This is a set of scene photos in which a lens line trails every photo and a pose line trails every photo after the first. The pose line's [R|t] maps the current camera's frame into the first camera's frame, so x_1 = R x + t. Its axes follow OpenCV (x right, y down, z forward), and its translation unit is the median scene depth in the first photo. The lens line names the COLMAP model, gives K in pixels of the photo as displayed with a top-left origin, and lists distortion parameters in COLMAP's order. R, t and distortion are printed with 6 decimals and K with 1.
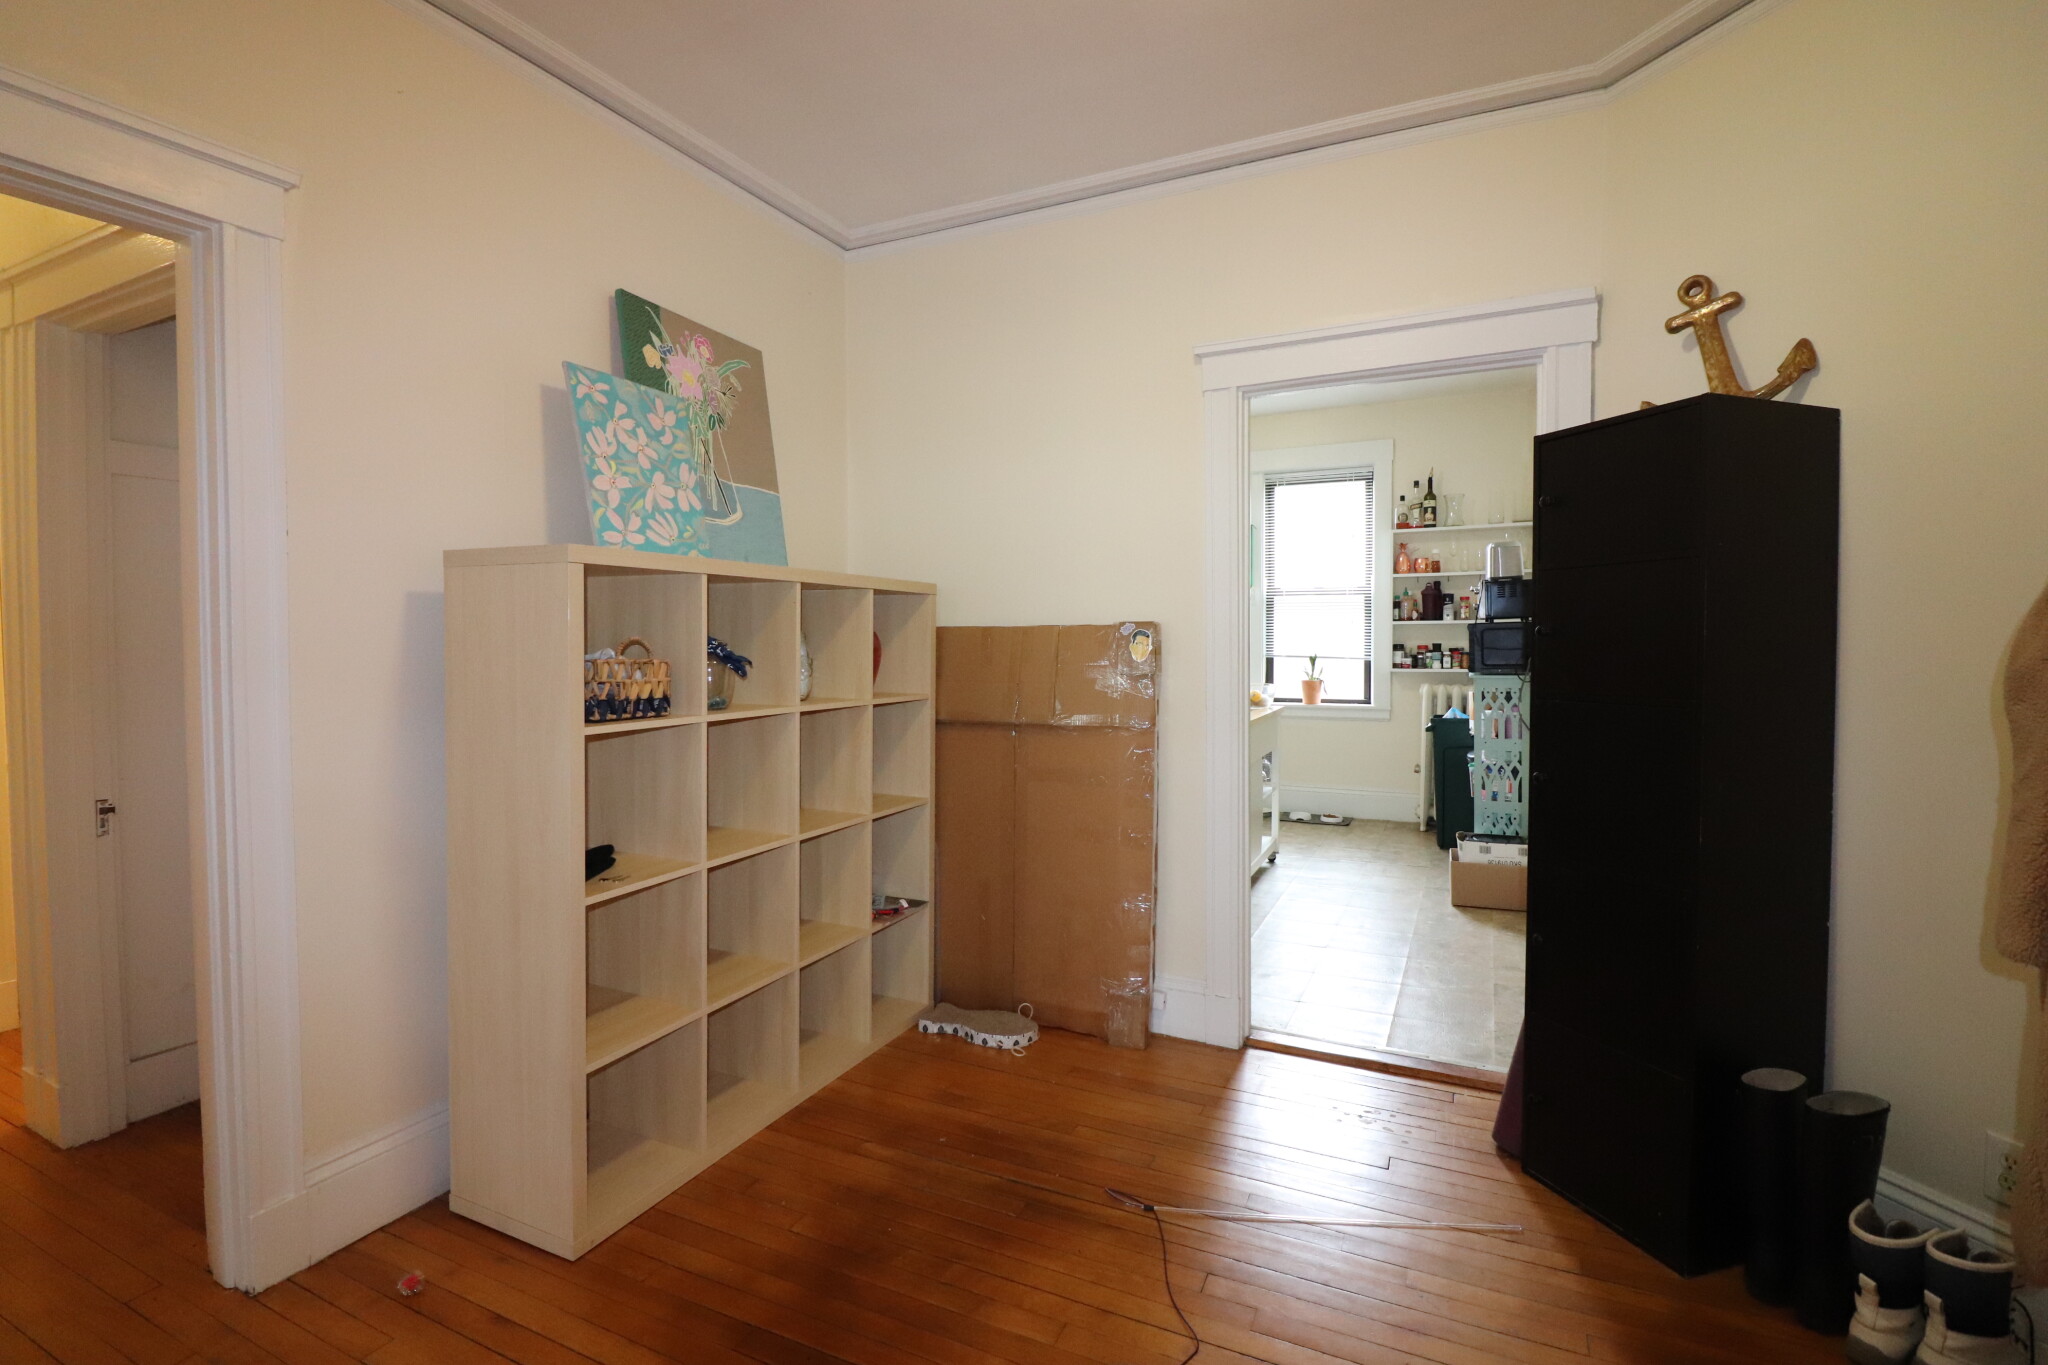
lens RADIAL K [[955.0, 0, 1020.7], [0, 955.0, 664.5], [0, 0, 1]] dist [0.000273, -0.012533]
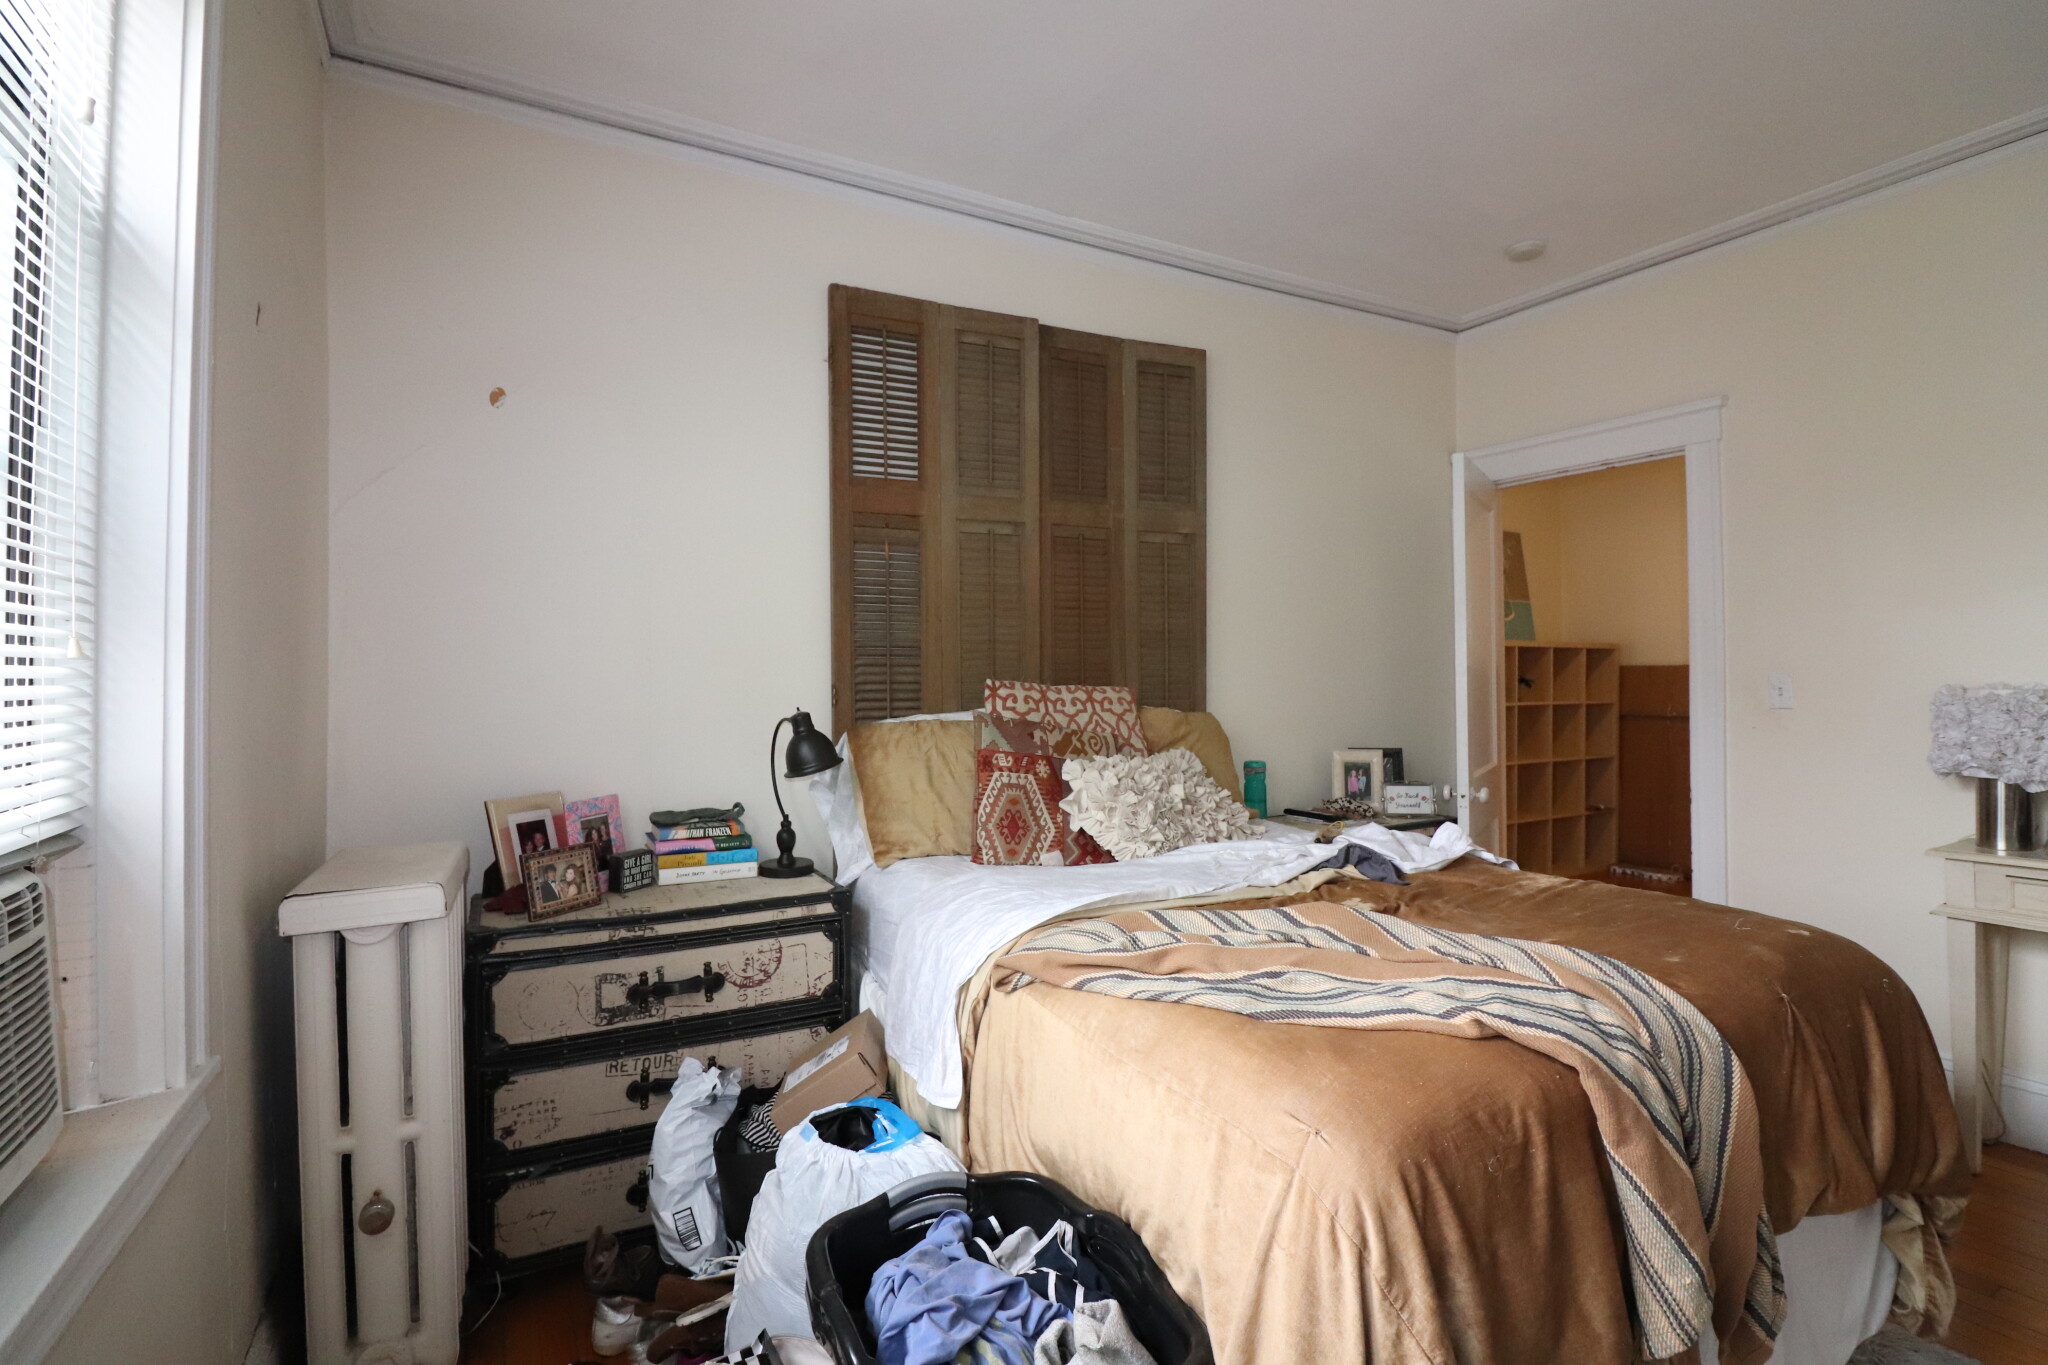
lens RADIAL K [[955.0, 0, 1020.7], [0, 955.0, 664.5], [0, 0, 1]] dist [0.000273, -0.012533]
pose [[0.842153, -0.007196, -0.539191, -0.069530], [-0.013534, 0.999314, -0.034475, 0.039964], [0.539069, 0.036331, 0.841478, -1.289034]]
